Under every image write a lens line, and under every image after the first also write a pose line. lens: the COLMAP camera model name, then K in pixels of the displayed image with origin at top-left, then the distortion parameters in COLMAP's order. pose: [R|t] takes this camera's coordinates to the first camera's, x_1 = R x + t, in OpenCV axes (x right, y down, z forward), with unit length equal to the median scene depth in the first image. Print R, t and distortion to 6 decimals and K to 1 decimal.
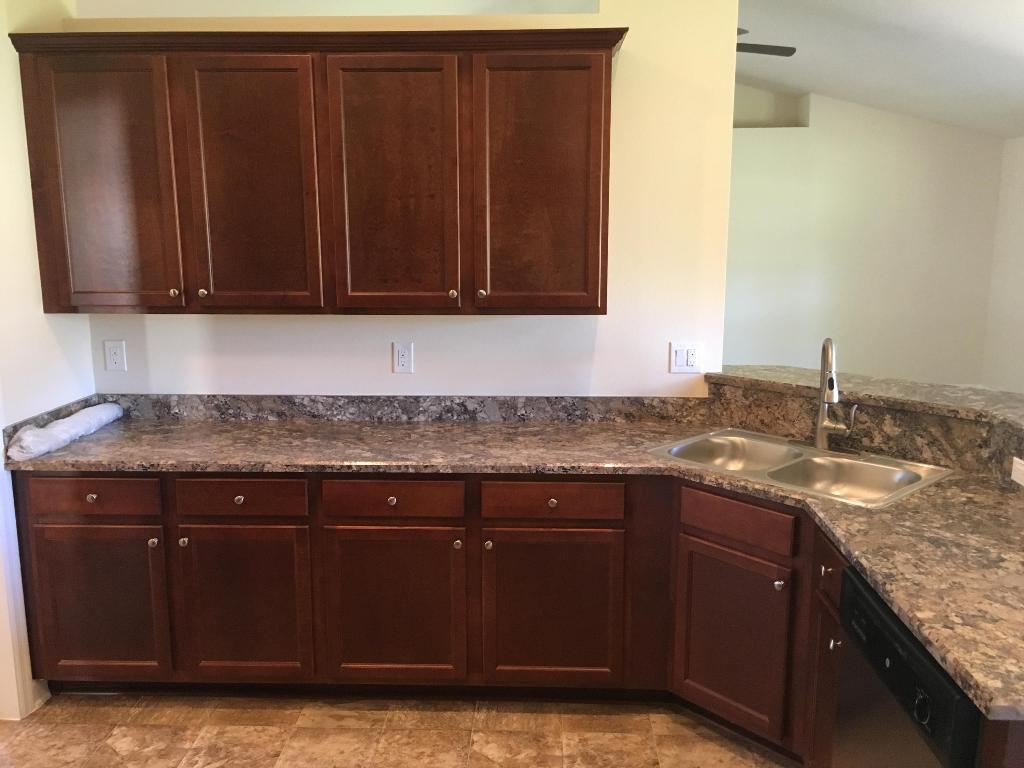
lens RADIAL K [[876.2, 0, 508.5], [0, 876.2, 386.8], [0, 0, 1]] dist [0.048271, -0.040241]
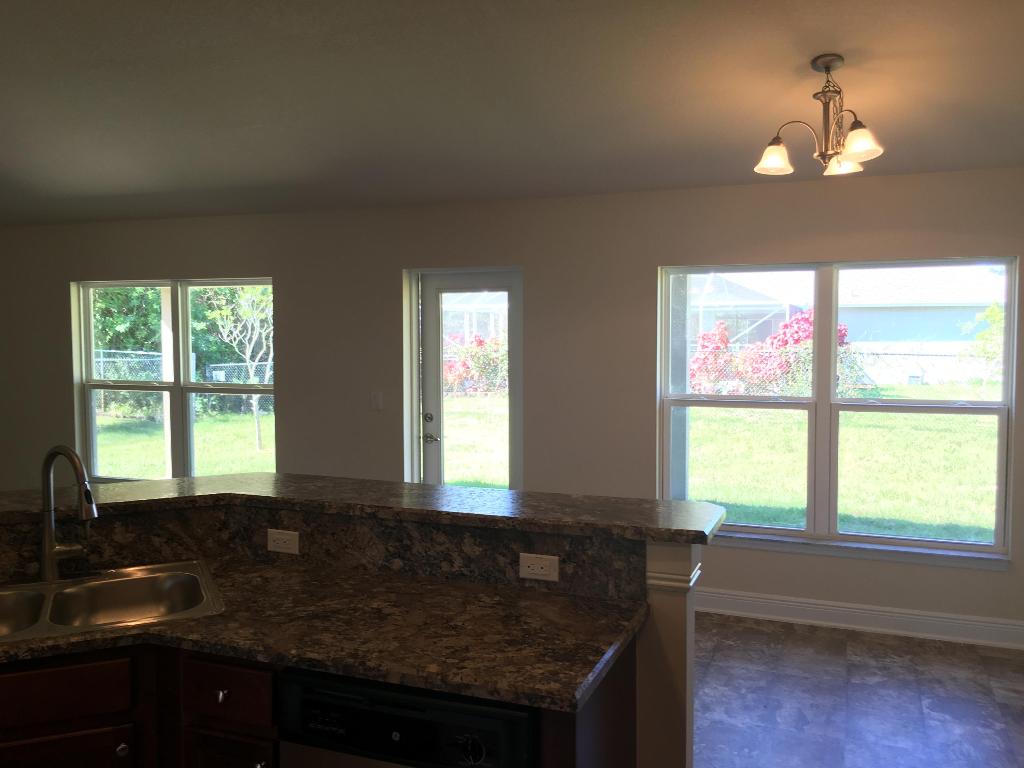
lens RADIAL K [[876.2, 0, 510.1], [0, 876.2, 381.0], [0, 0, 1]] dist [0.048271, -0.040241]
pose [[0.328325, -0.058054, 0.942779, -0.335130], [0.176153, 0.984363, -0.000731, -0.045923], [-0.927994, 0.166313, 0.333417, 0.354556]]
